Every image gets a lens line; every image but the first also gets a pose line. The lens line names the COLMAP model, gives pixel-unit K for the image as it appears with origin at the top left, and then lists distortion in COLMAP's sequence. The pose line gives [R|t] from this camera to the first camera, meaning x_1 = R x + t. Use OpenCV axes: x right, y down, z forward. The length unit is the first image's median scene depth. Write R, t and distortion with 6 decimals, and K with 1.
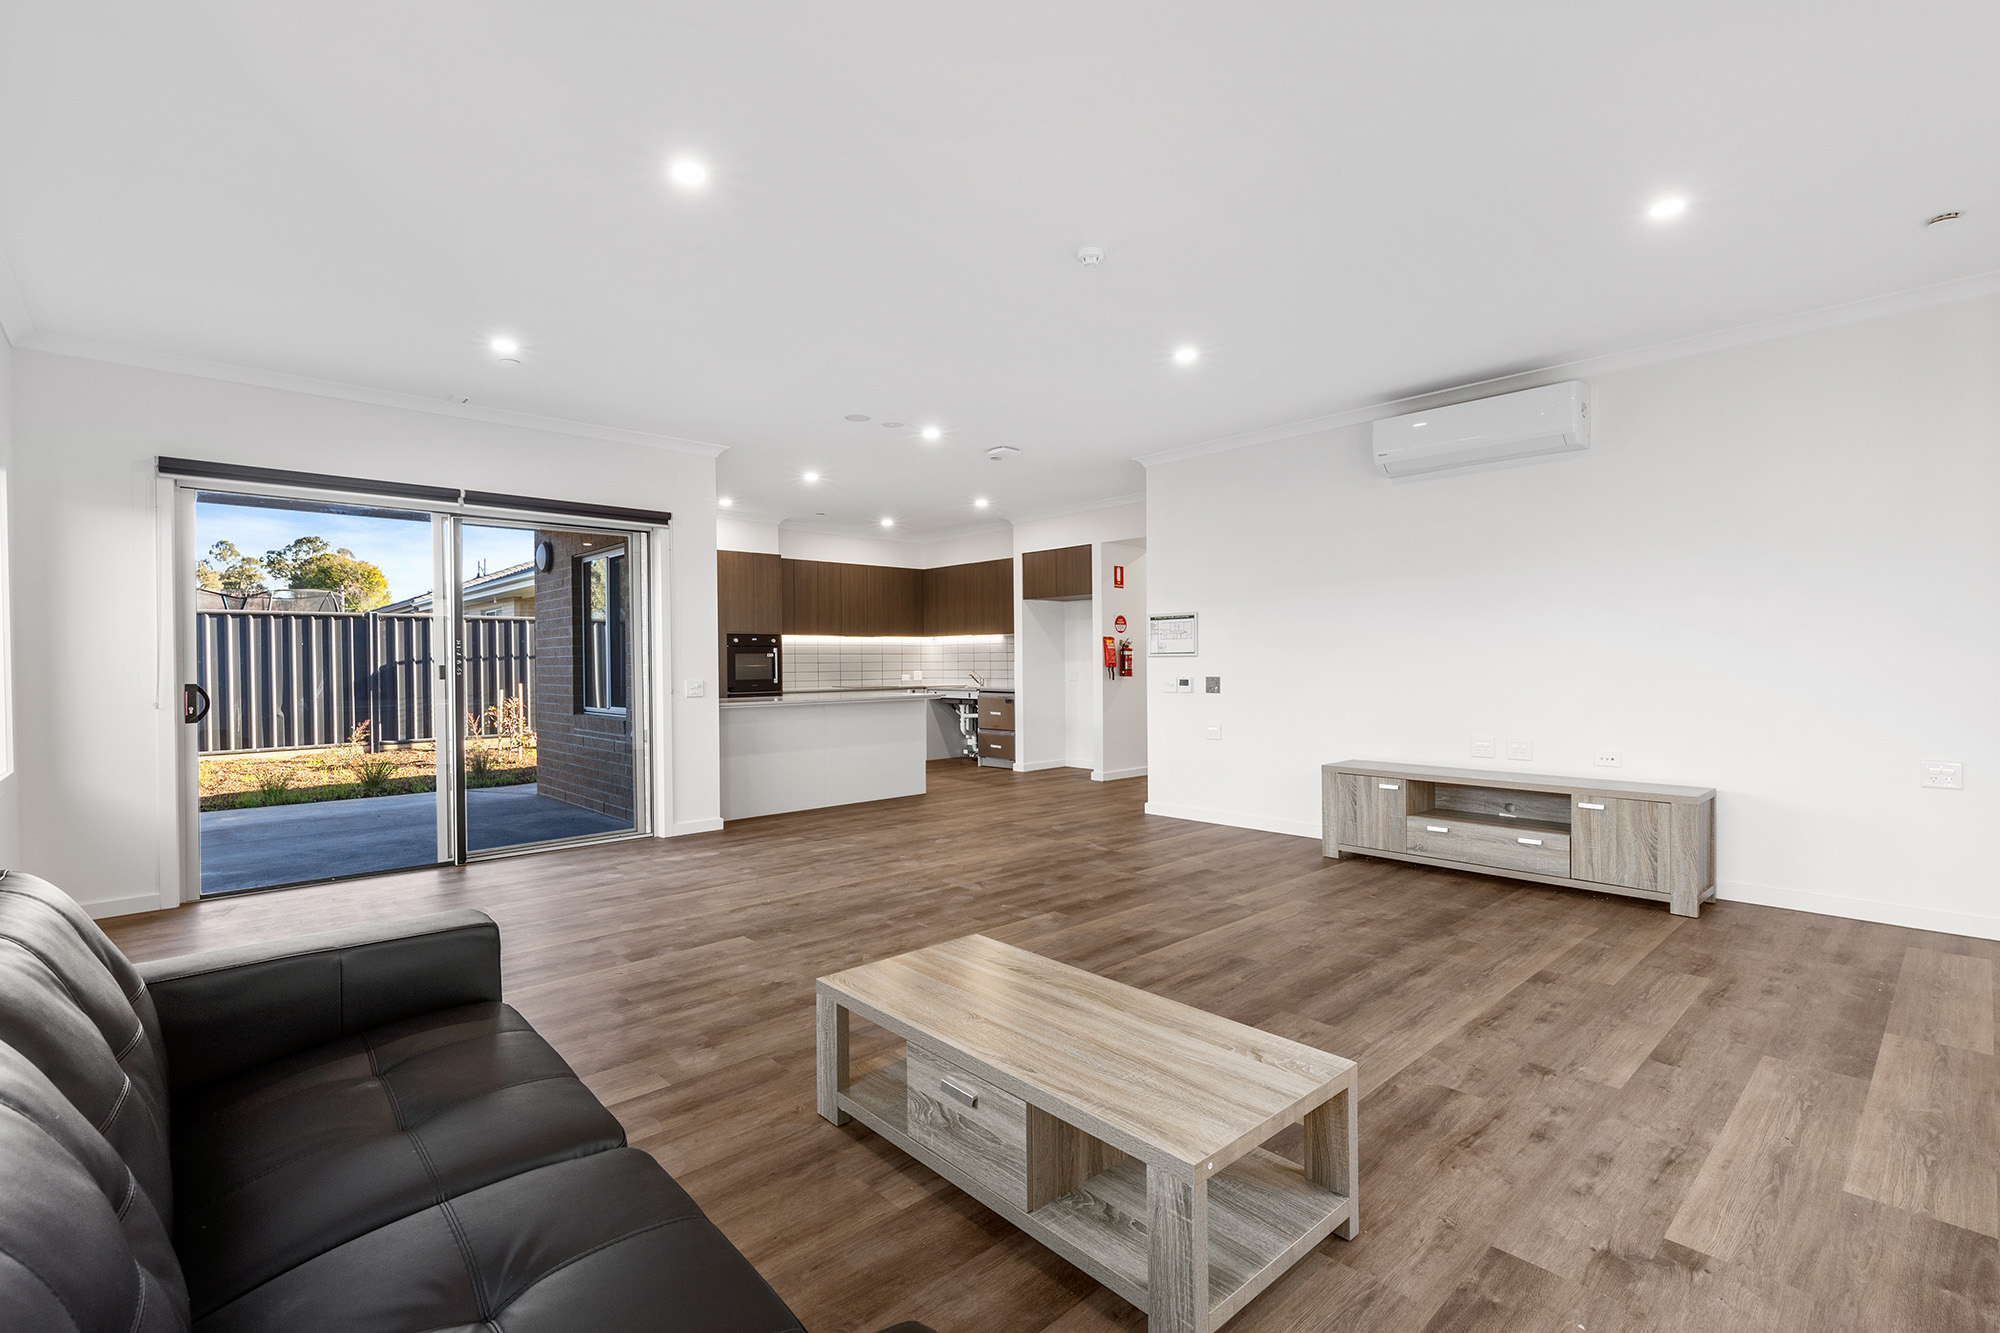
lens RADIAL K [[903.8, 0, 1011.3], [0, 903.8, 663.3], [0, 0, 1]] dist [0.002950, 0.000448]
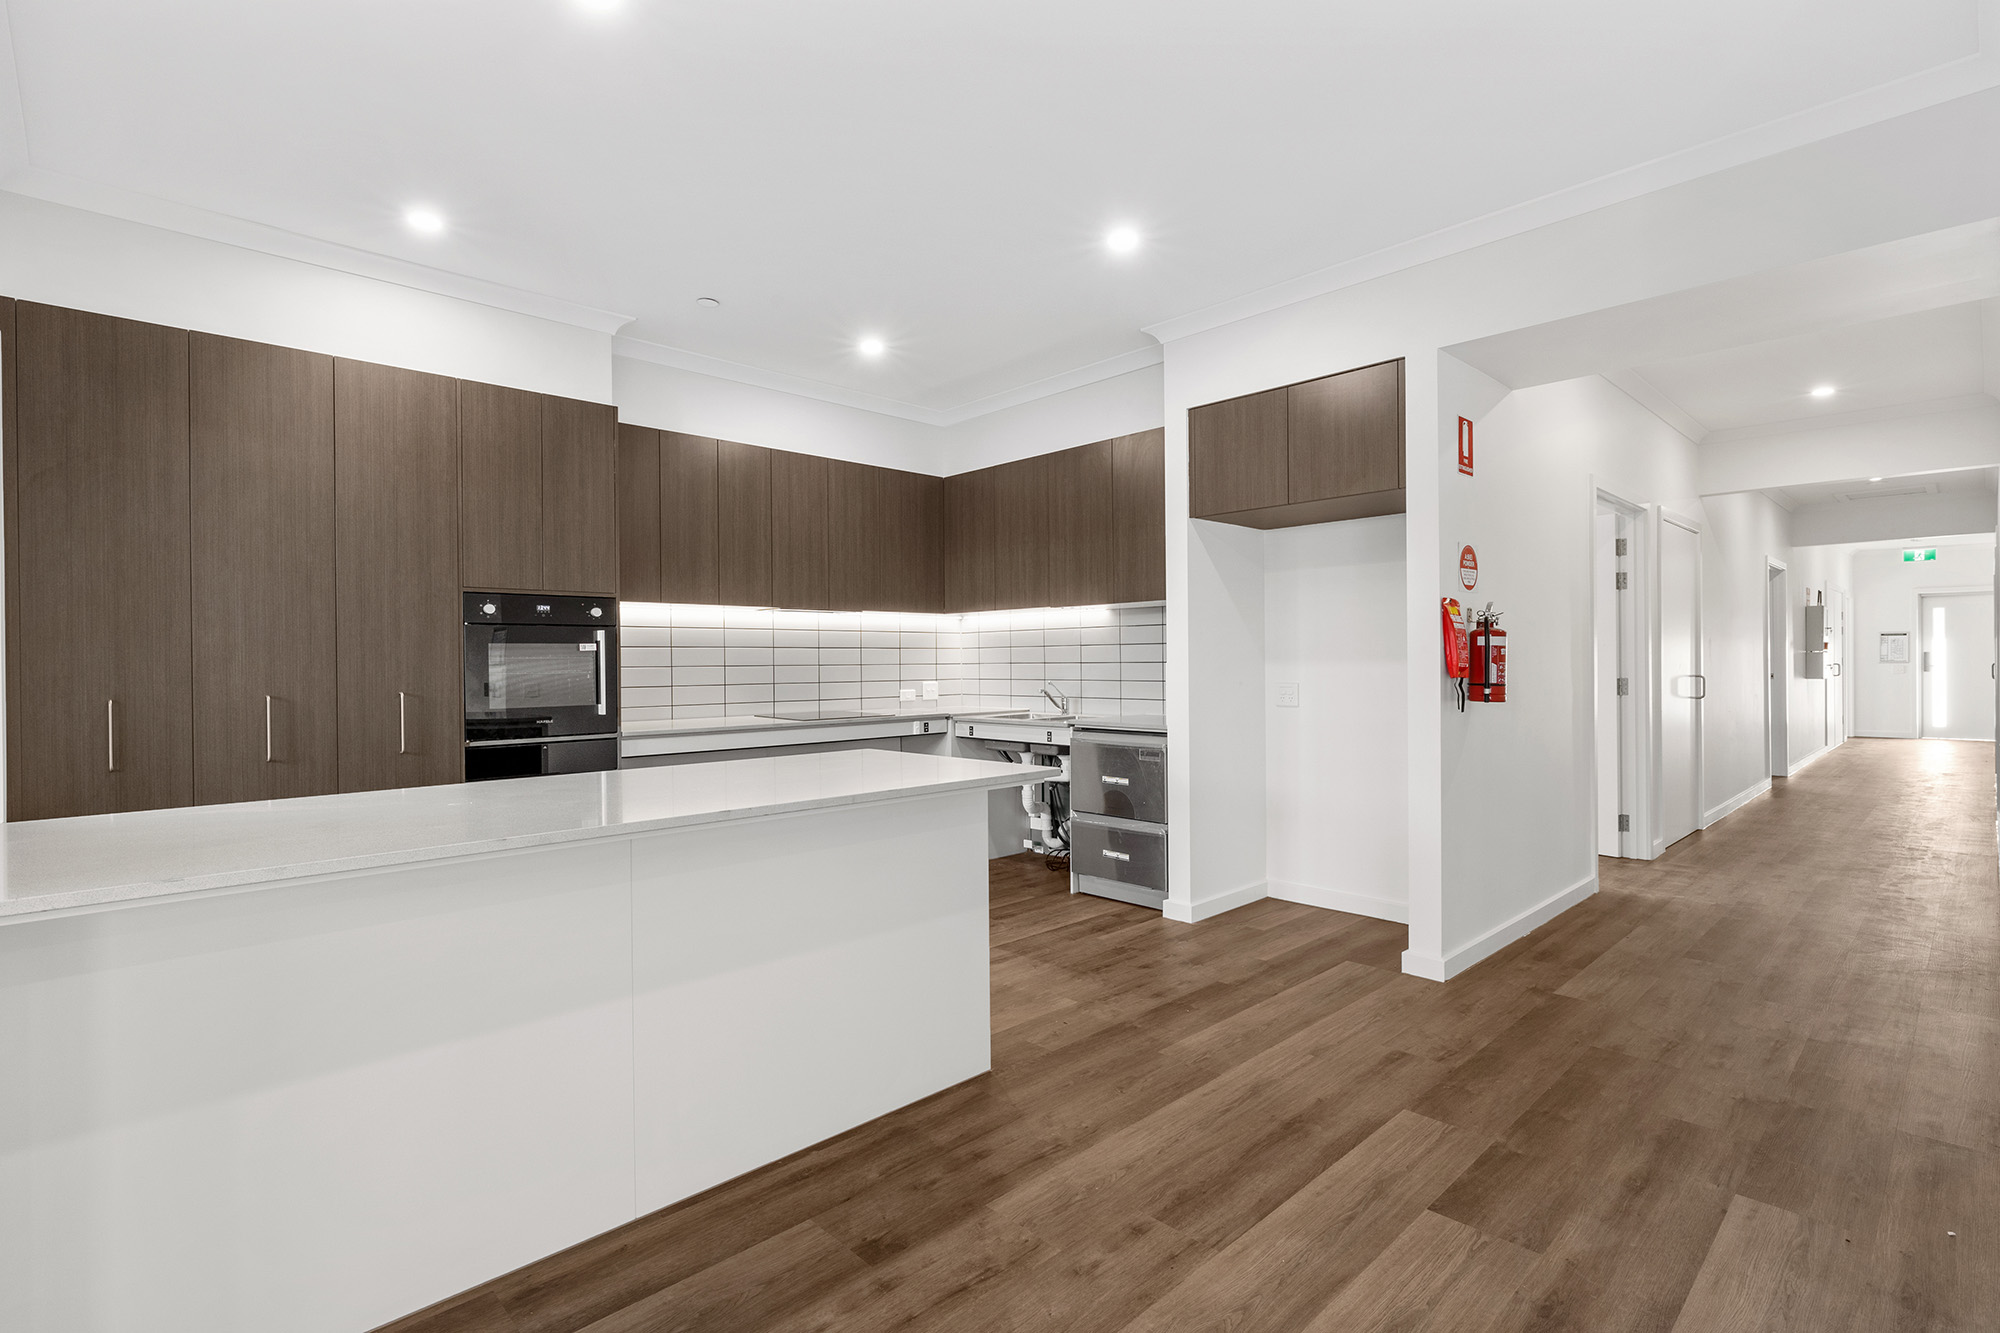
lens RADIAL K [[932.5, 0, 1000.0], [0, 932.5, 666.5], [0, 0, 1]] dist [-0.000504, -0.000102]
pose [[0.999988, 0.000603, 0.004939, -0.085468], [-0.000611, 0.999998, 0.001677, -0.001114], [-0.004937, -0.001680, 0.999986, 0.605703]]
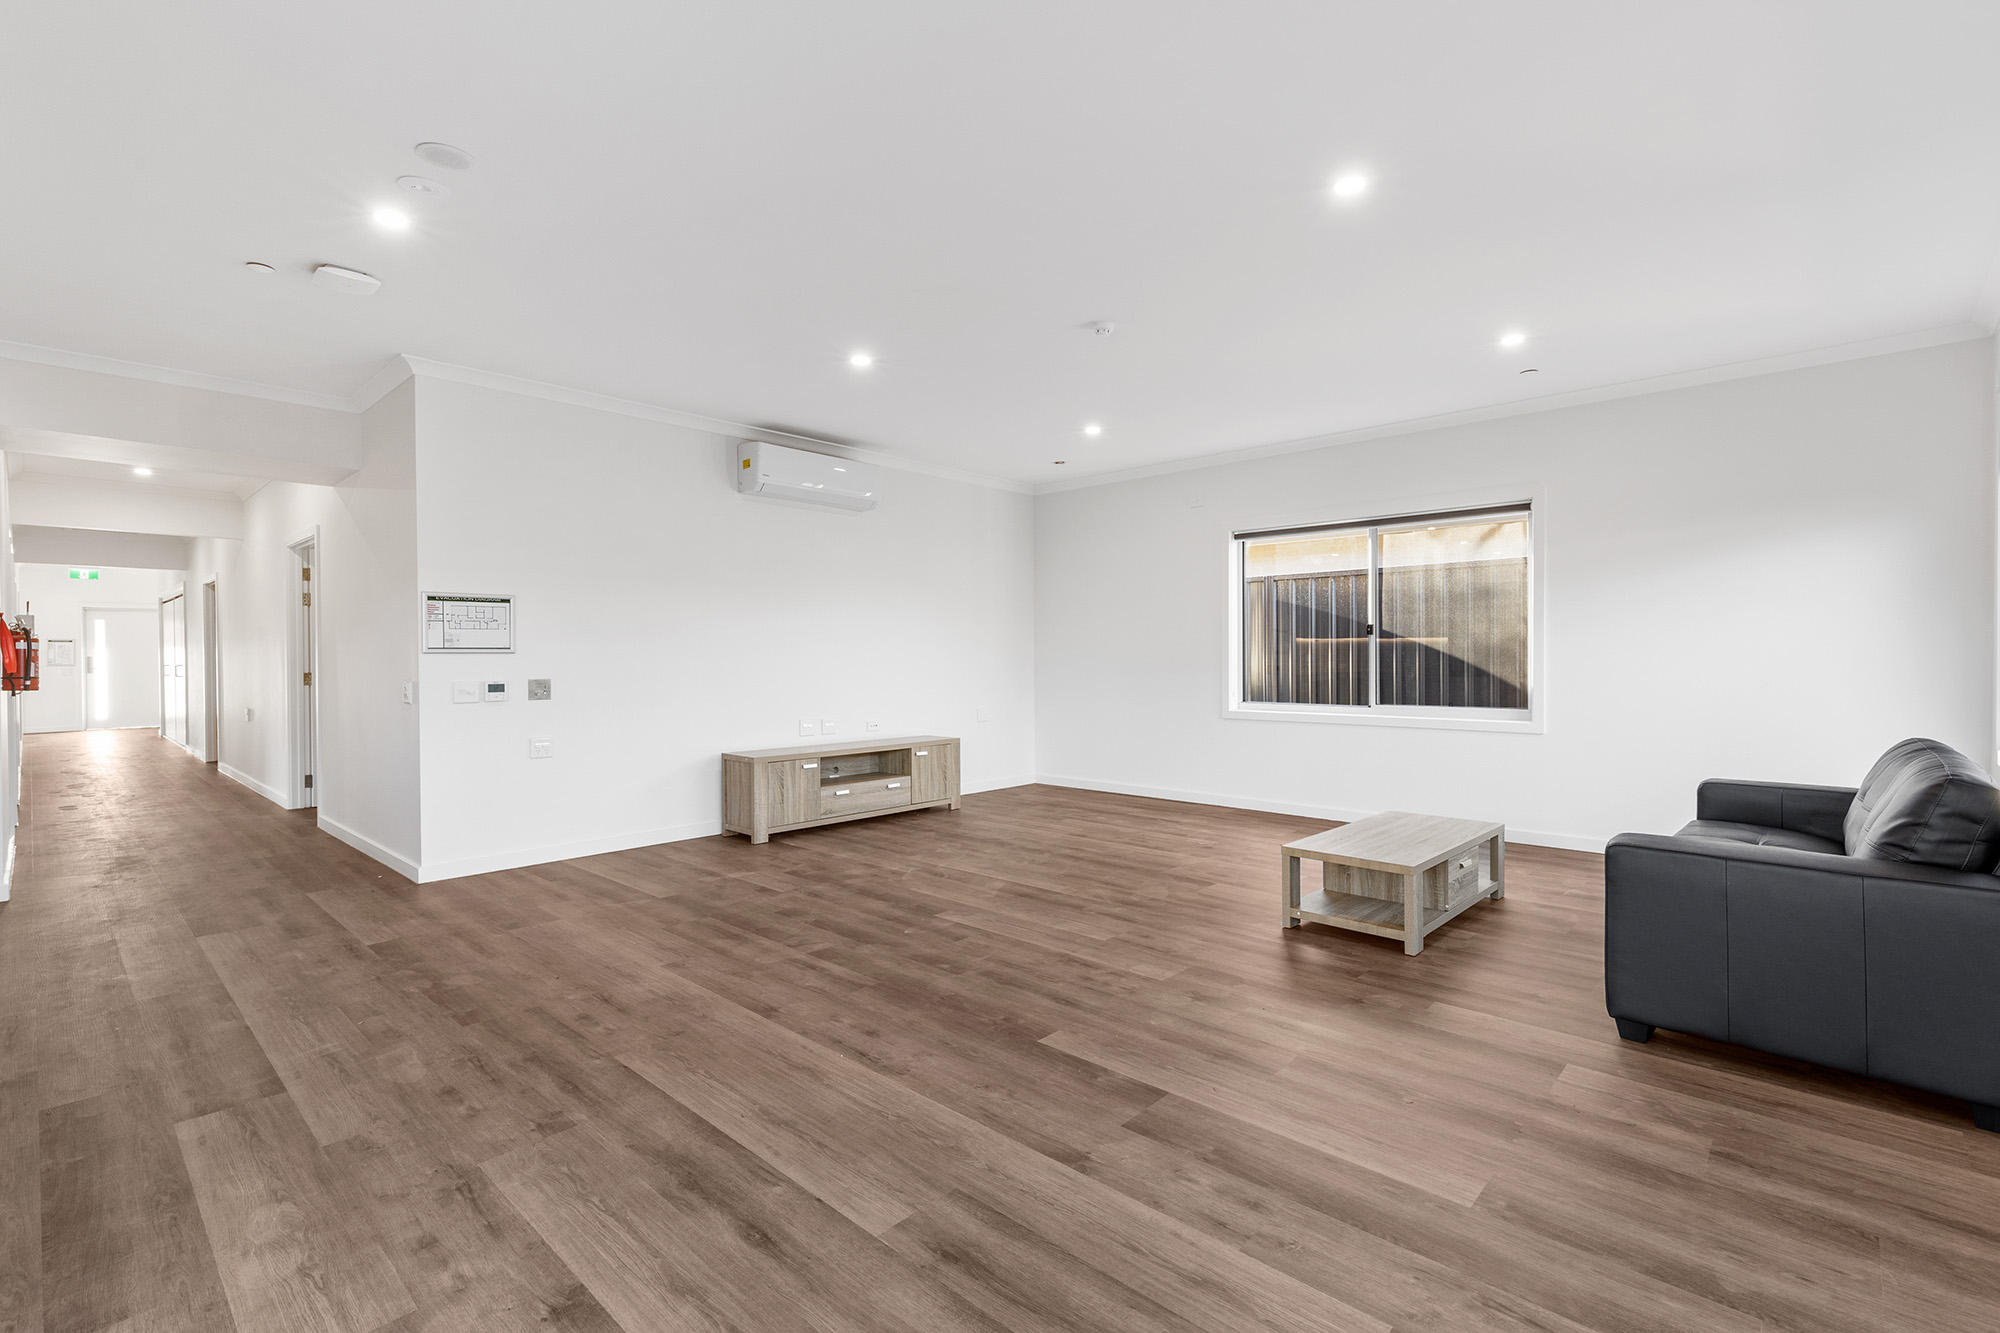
lens RADIAL K [[903.8, 0, 1011.3], [0, 903.8, 663.3], [0, 0, 1]] dist [0.002950, 0.000448]
pose [[-0.071569, 0.000326, 0.997436, -0.440878], [0.007805, 0.999970, 0.000233, 0.002988], [-0.997405, 0.007802, -0.071569, 0.471863]]
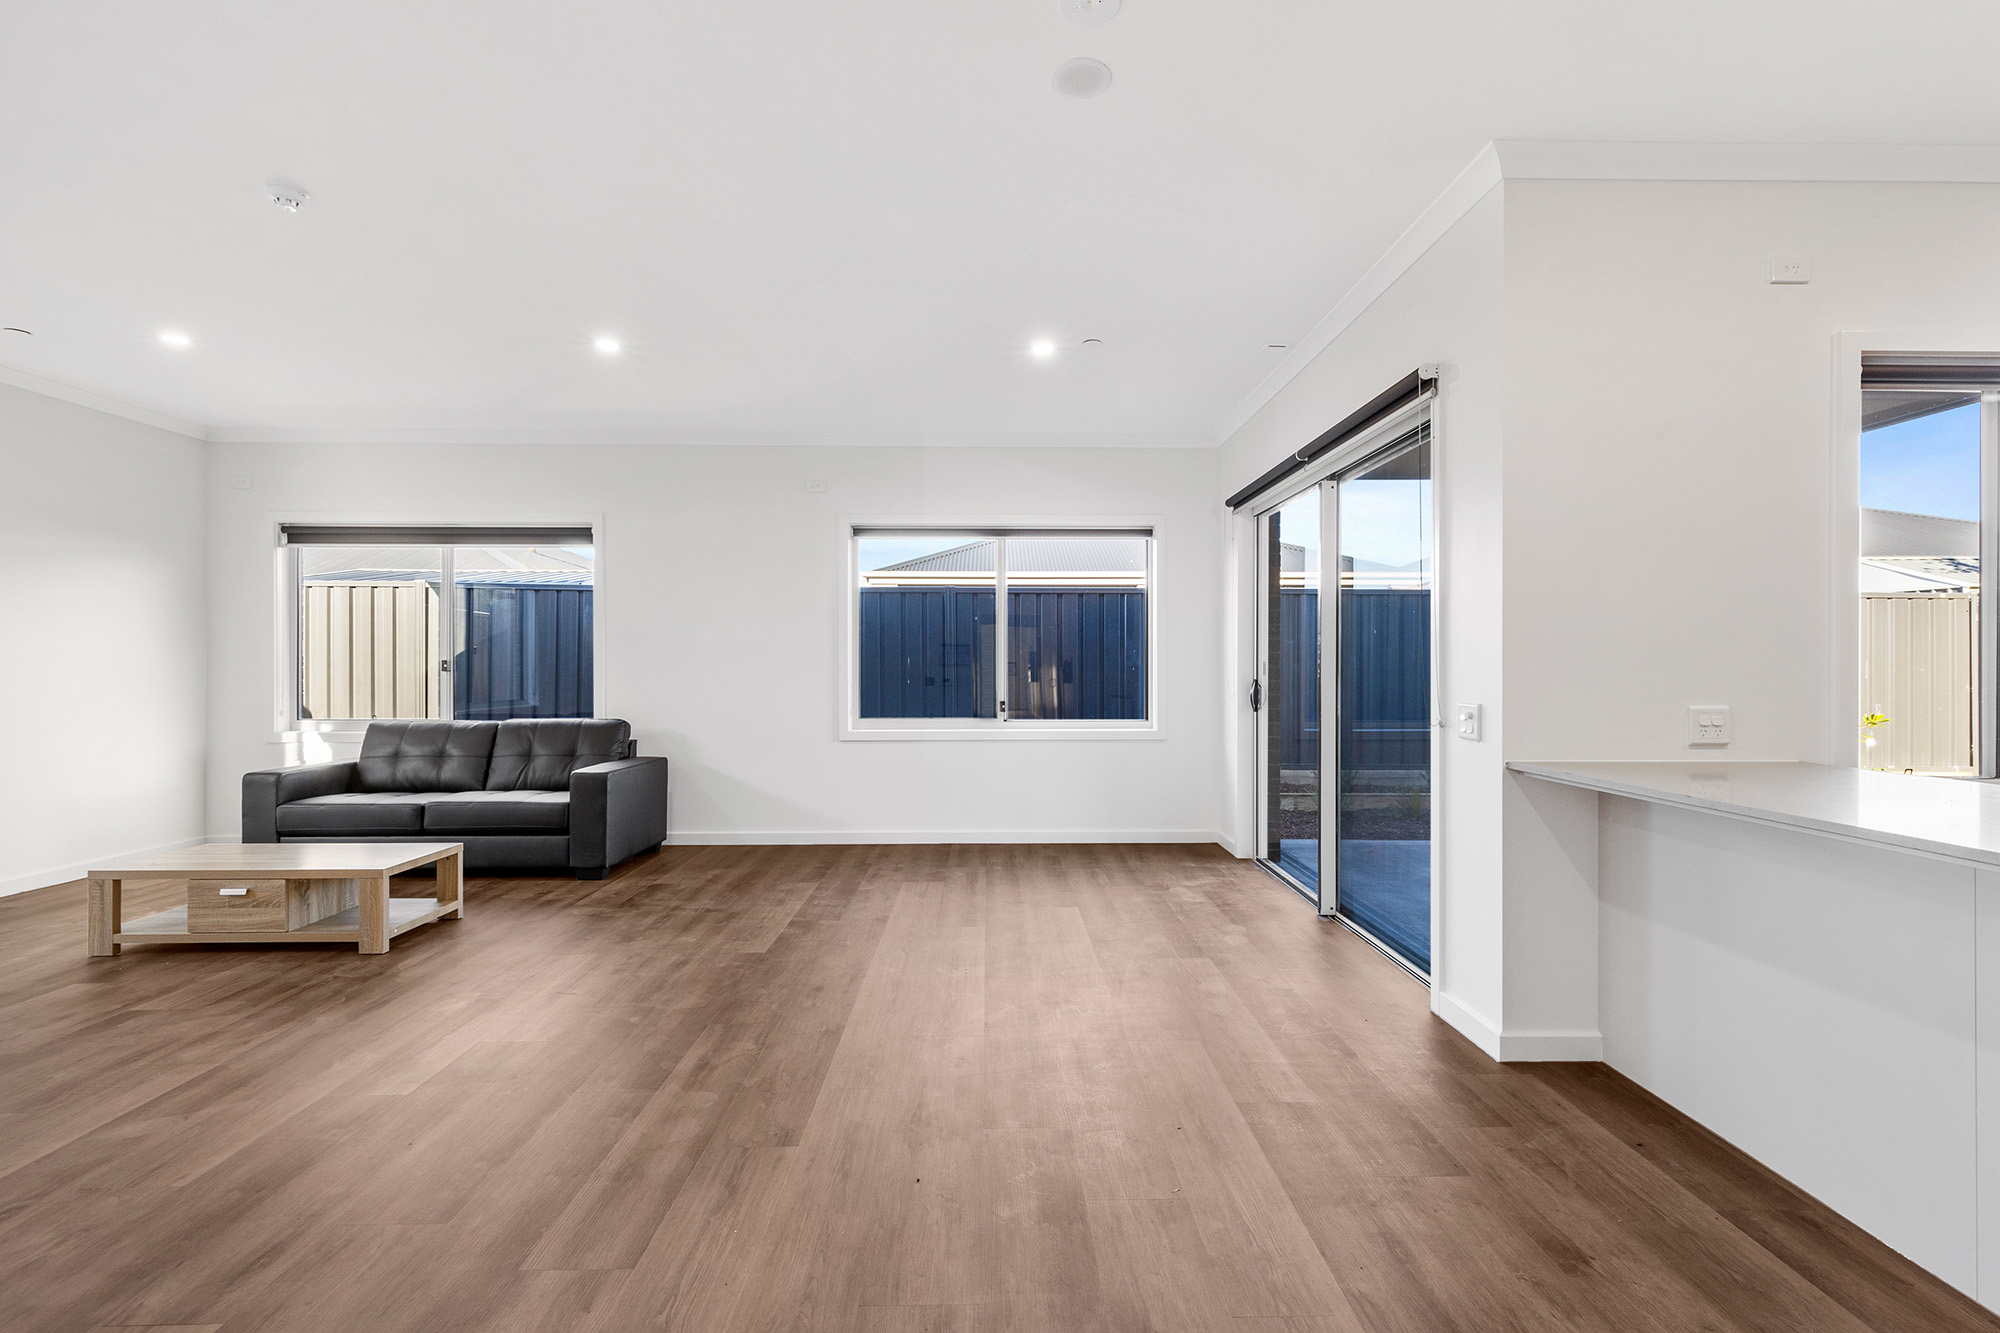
lens RADIAL K [[903.8, 0, 1011.3], [0, 903.8, 663.3], [0, 0, 1]] dist [0.002950, 0.000448]
pose [[-0.665861, 0.009968, -0.746010, 0.107323], [0.004376, 0.999946, 0.009456, -0.005898], [0.746063, 0.003032, -0.665868, 0.810080]]
